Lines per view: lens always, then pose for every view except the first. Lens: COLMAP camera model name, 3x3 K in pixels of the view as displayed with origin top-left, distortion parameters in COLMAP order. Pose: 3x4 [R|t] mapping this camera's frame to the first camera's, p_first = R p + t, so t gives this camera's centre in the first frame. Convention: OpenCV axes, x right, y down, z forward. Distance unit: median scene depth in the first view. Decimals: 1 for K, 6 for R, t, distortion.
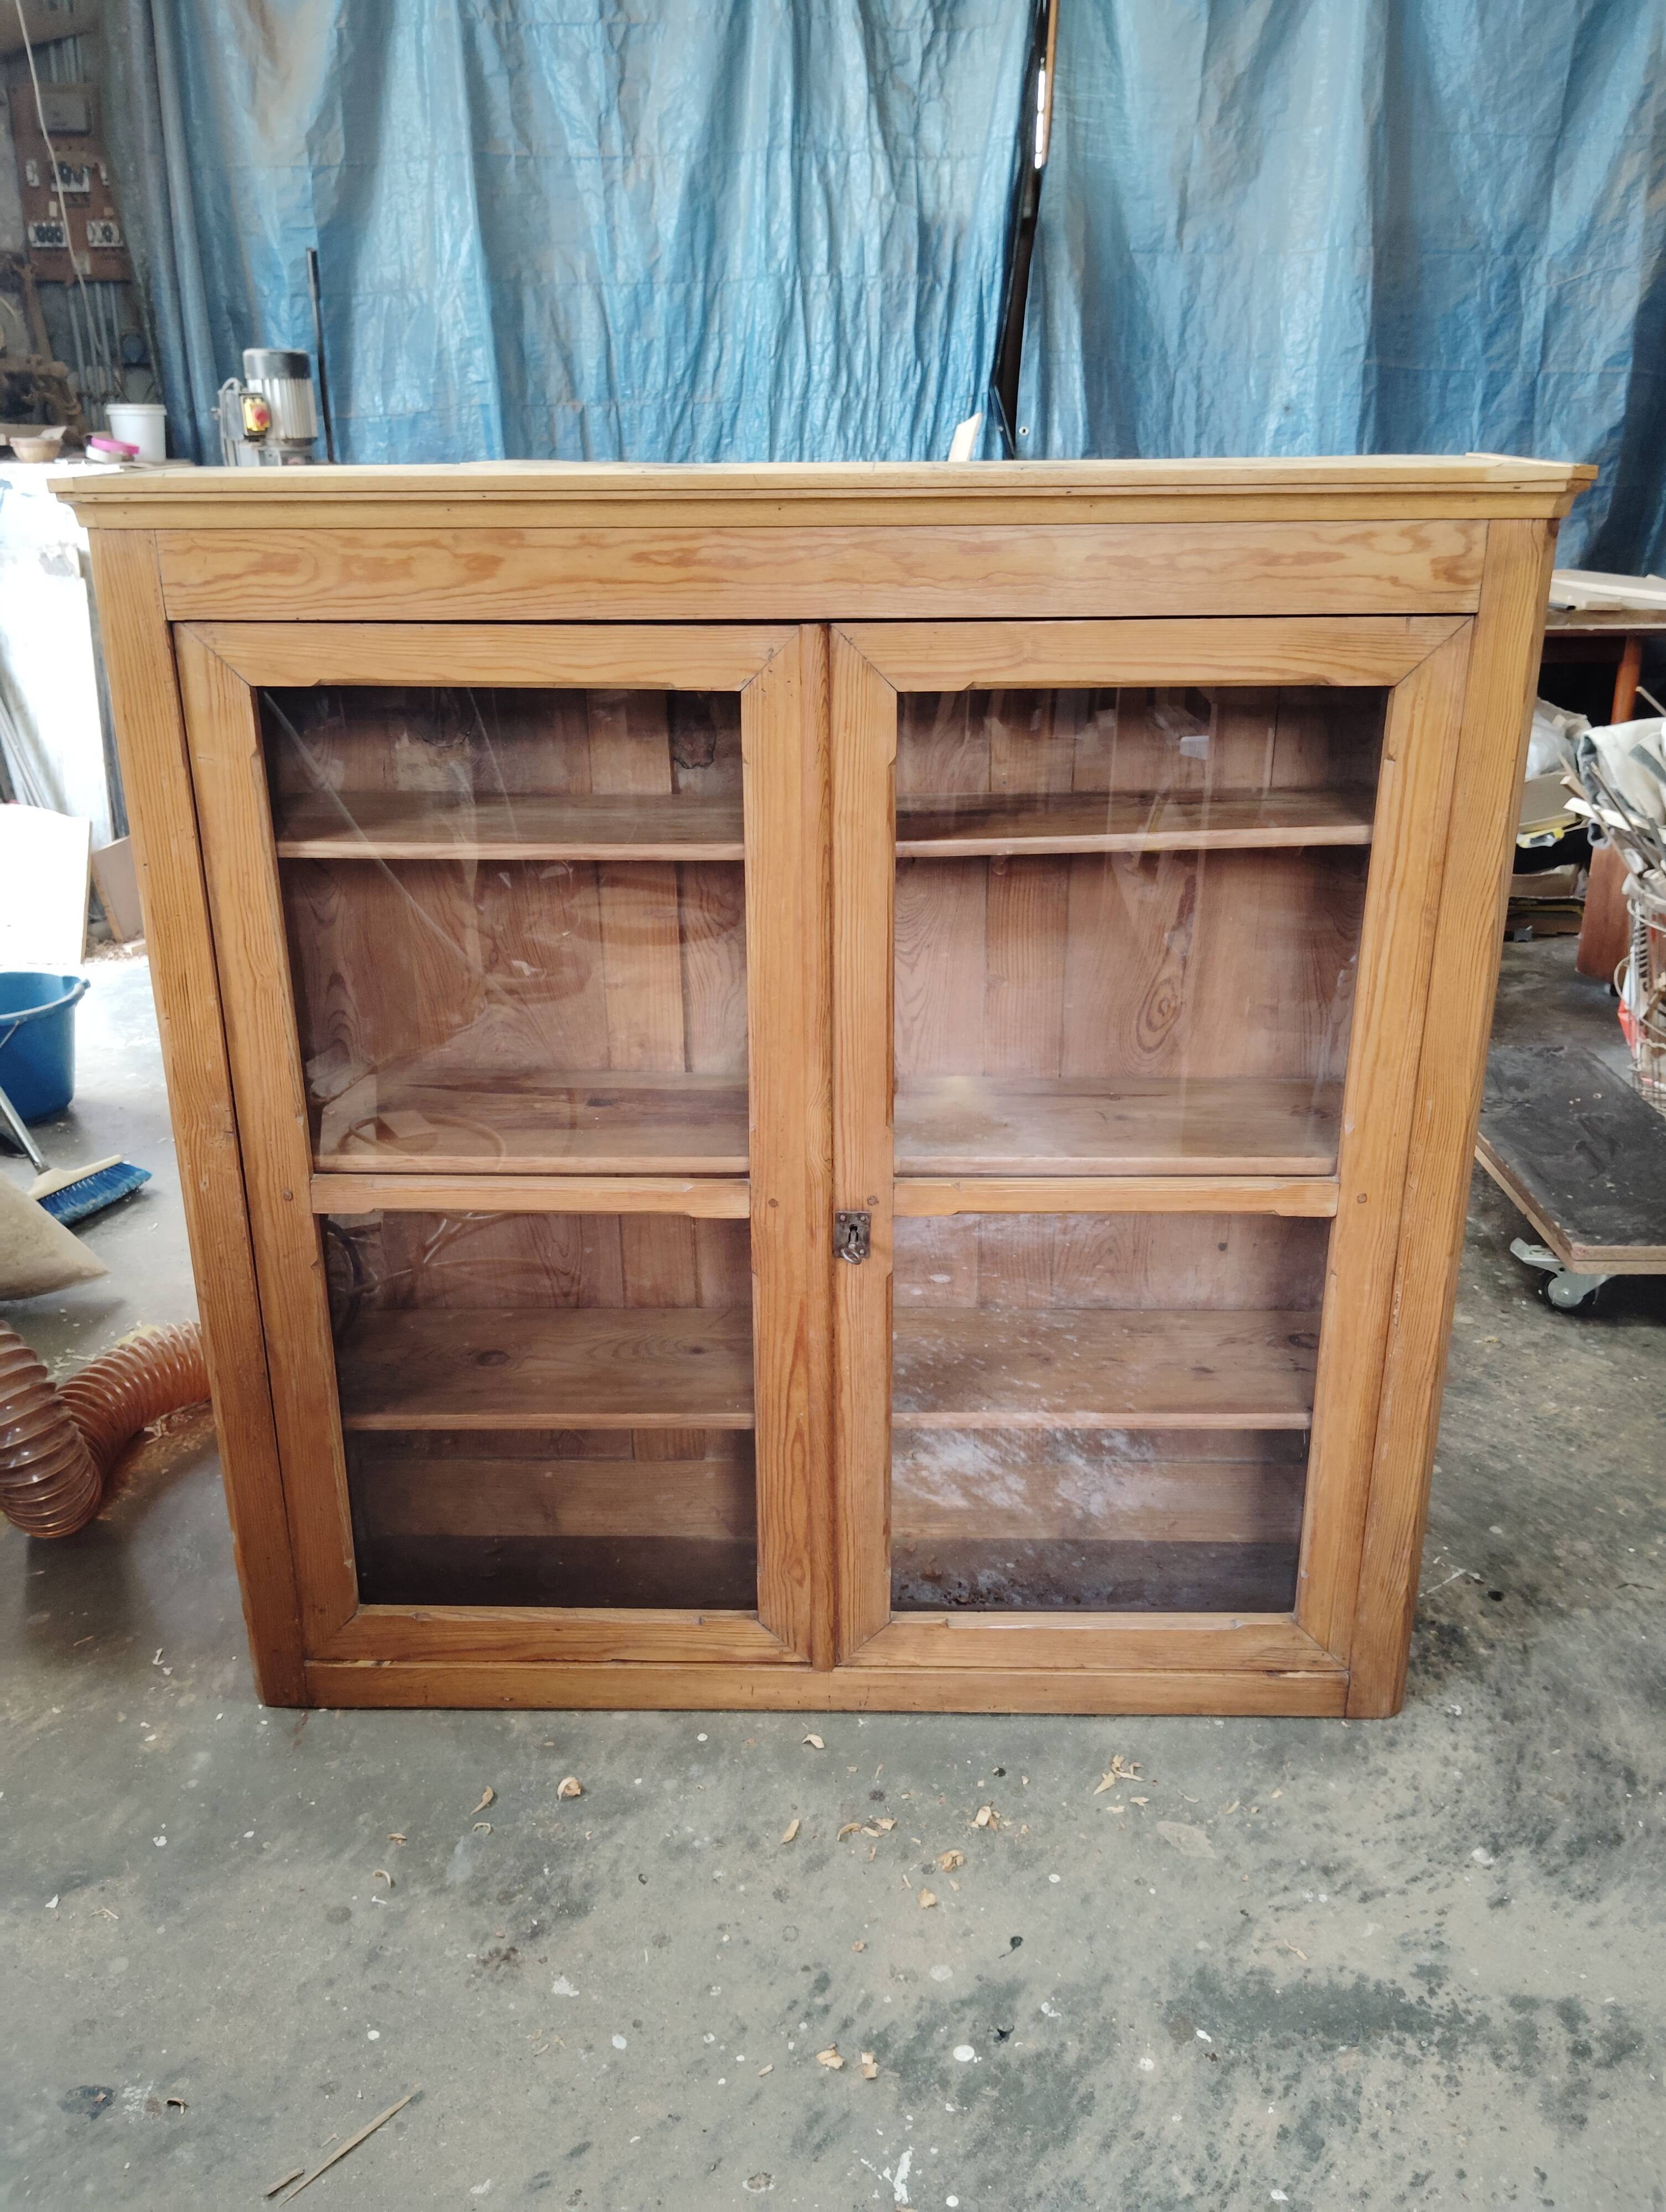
lens RADIAL K [[1801.5, 0, 825.8], [0, 1801.5, 1099.4], [0, 0, 1]] dist [0.062728, -0.137104]
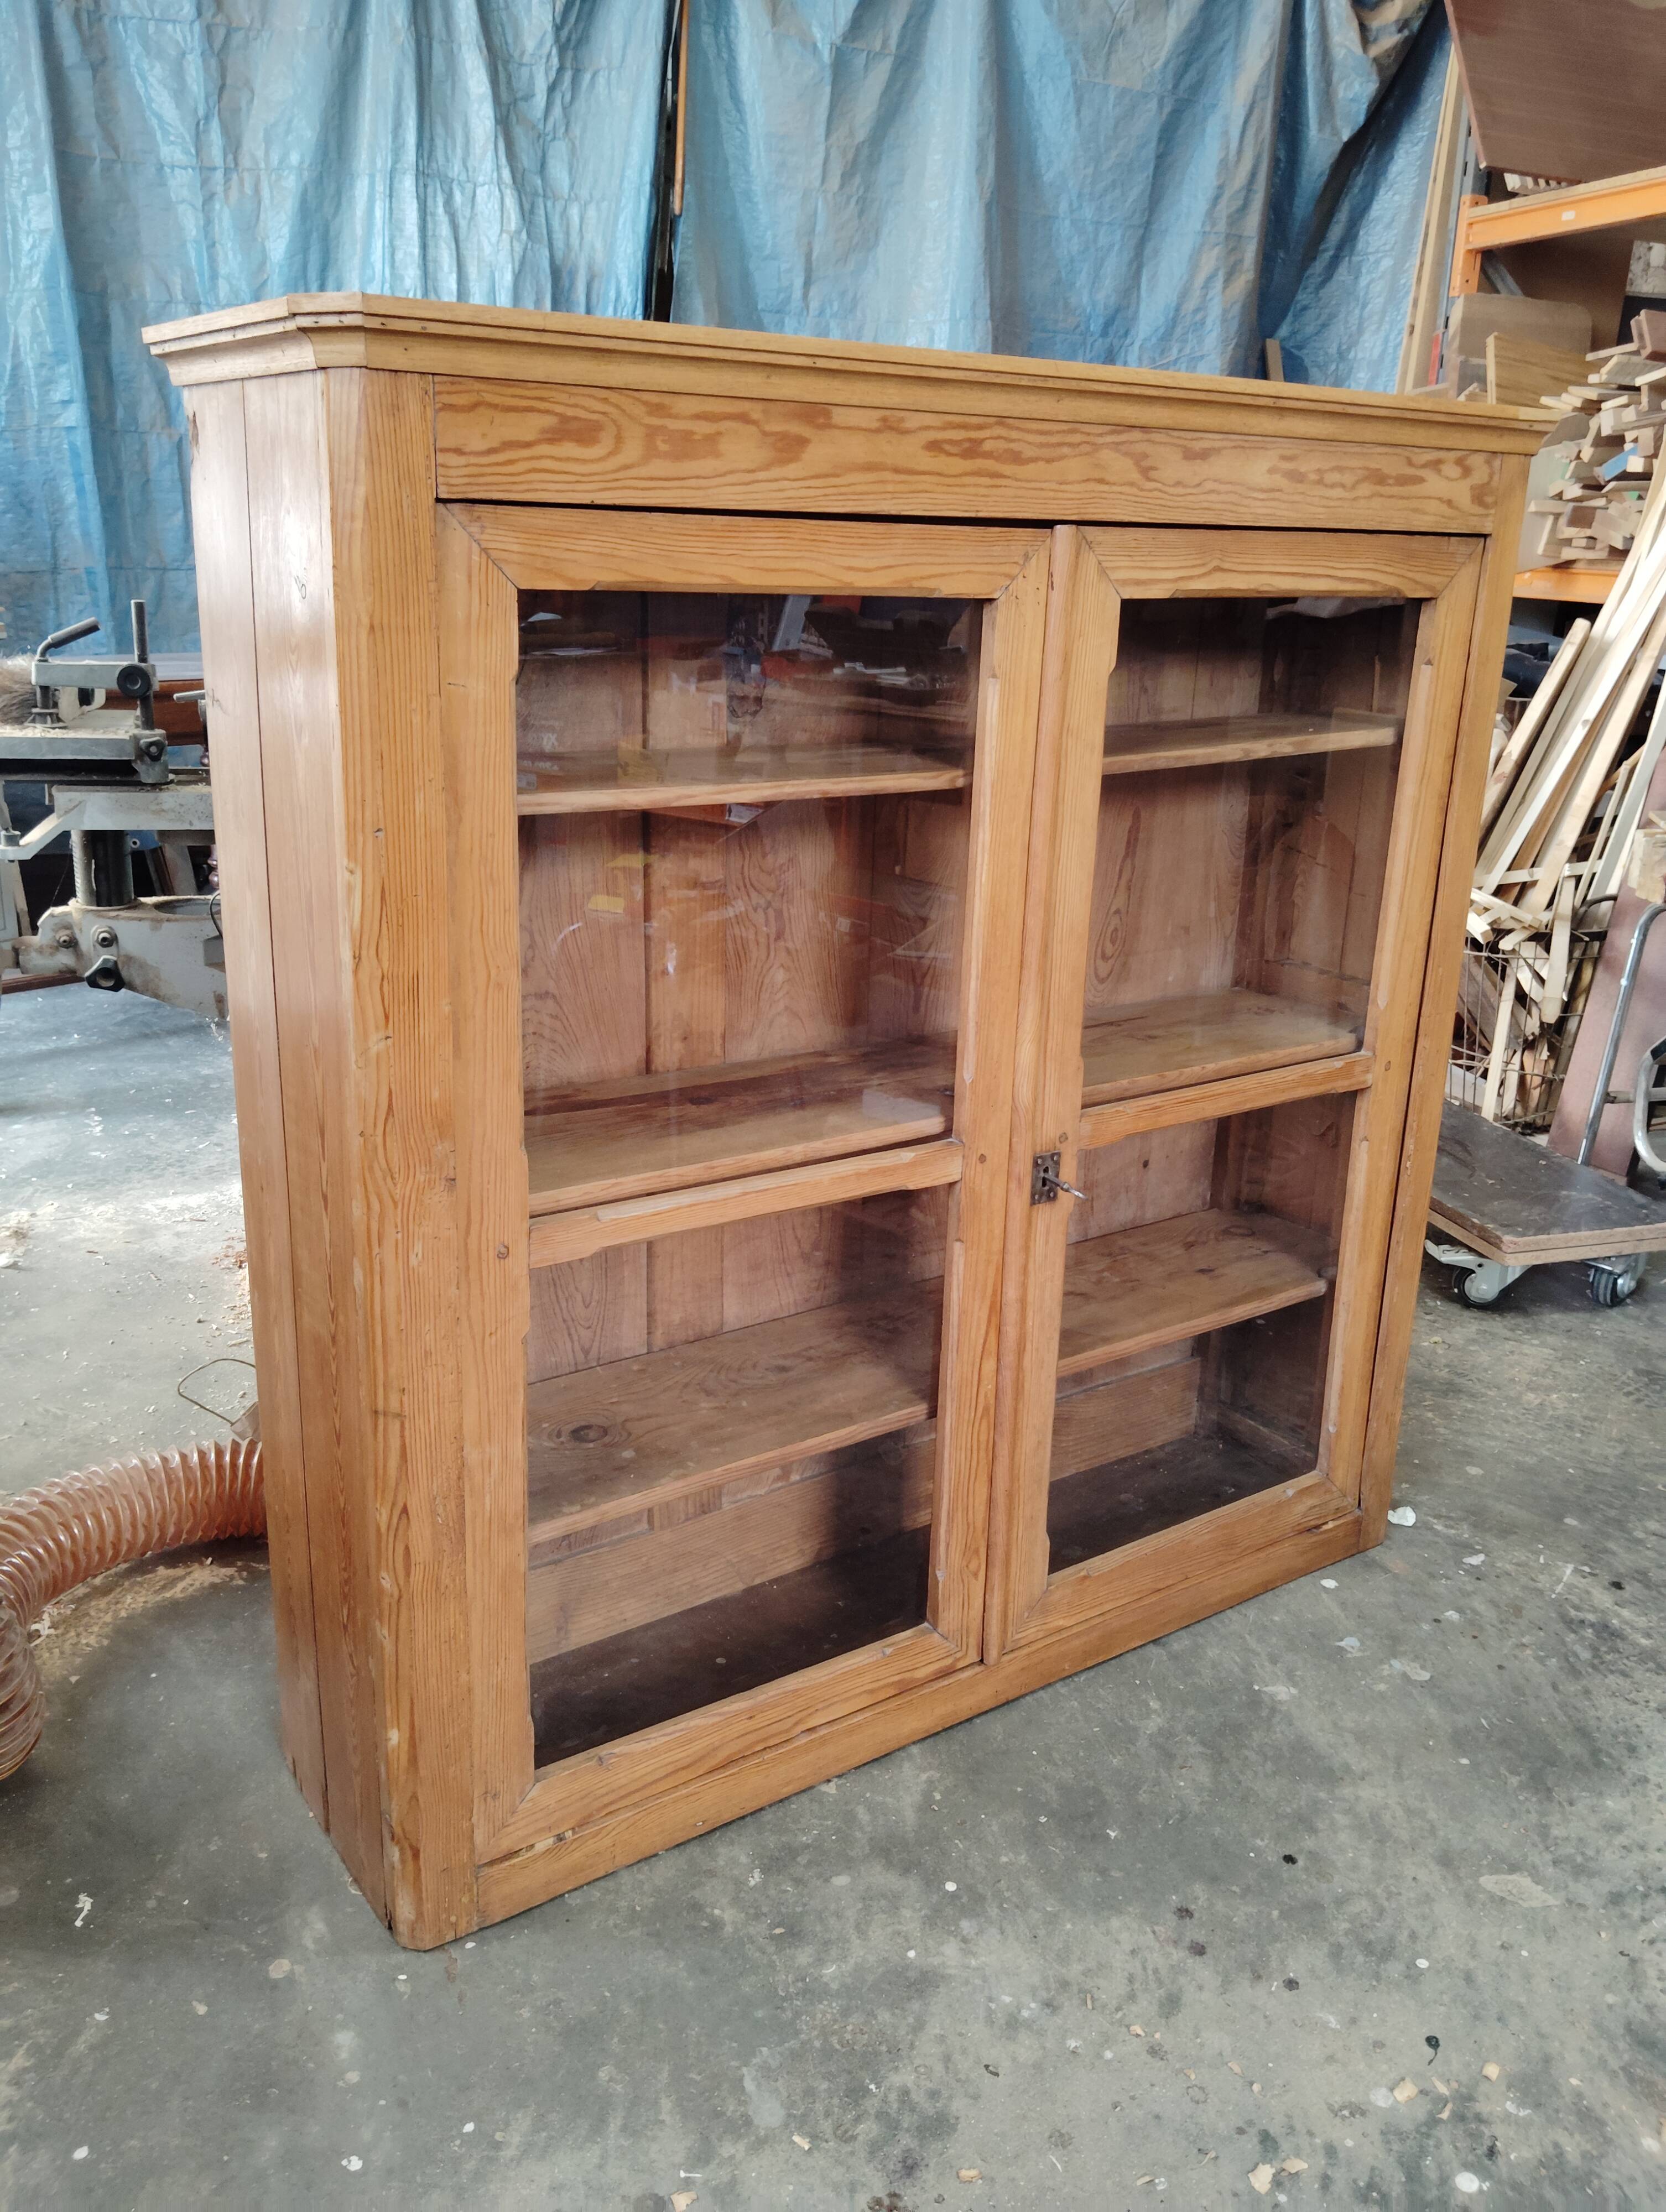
lens RADIAL K [[1807.5, 0, 832.9], [0, 1807.5, 1098.7], [0, 0, 1]] dist [0.057277, -0.135264]
pose [[0.949485, -0.060476, 0.307931, -0.351994], [0.077938, 0.995955, -0.044718, 0.026350], [-0.303981, 0.066459, 0.950357, 0.201295]]
